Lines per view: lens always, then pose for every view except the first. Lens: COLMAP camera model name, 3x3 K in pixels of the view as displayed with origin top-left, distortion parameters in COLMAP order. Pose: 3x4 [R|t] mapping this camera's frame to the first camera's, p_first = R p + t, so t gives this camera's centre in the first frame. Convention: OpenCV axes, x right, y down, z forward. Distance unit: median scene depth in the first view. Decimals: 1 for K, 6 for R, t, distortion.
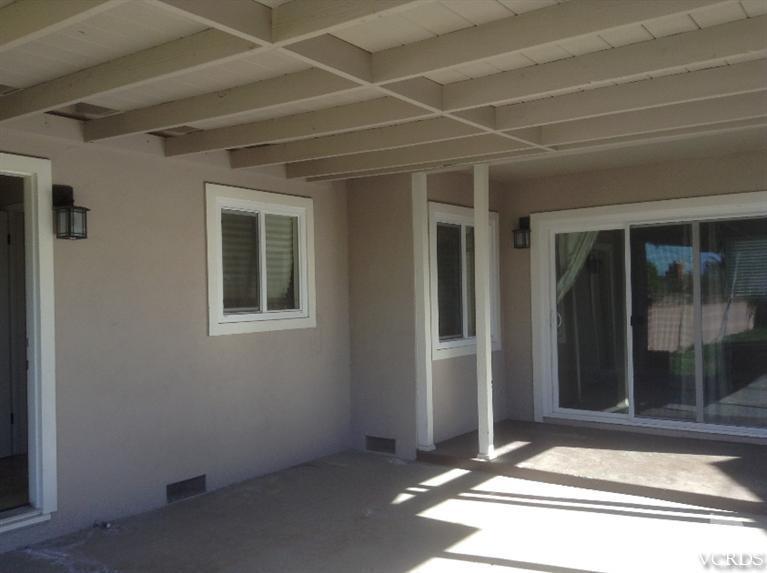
lens RADIAL K [[703.0, 0, 398.0], [0, 703.0, 288.7], [0, 0, 1]] dist [0.037707, -0.015487]
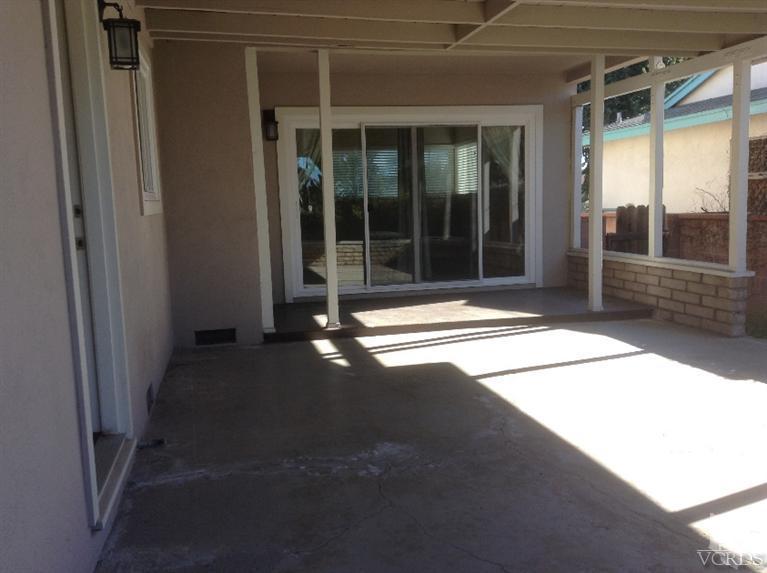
lens RADIAL K [[703.0, 0, 398.0], [0, 703.0, 288.7], [0, 0, 1]] dist [0.037707, -0.015487]
pose [[0.638182, -0.096820, 0.763773, -0.597574], [0.008956, 0.992927, 0.118385, 0.045254], [-0.769834, -0.068711, 0.634535, 0.206050]]
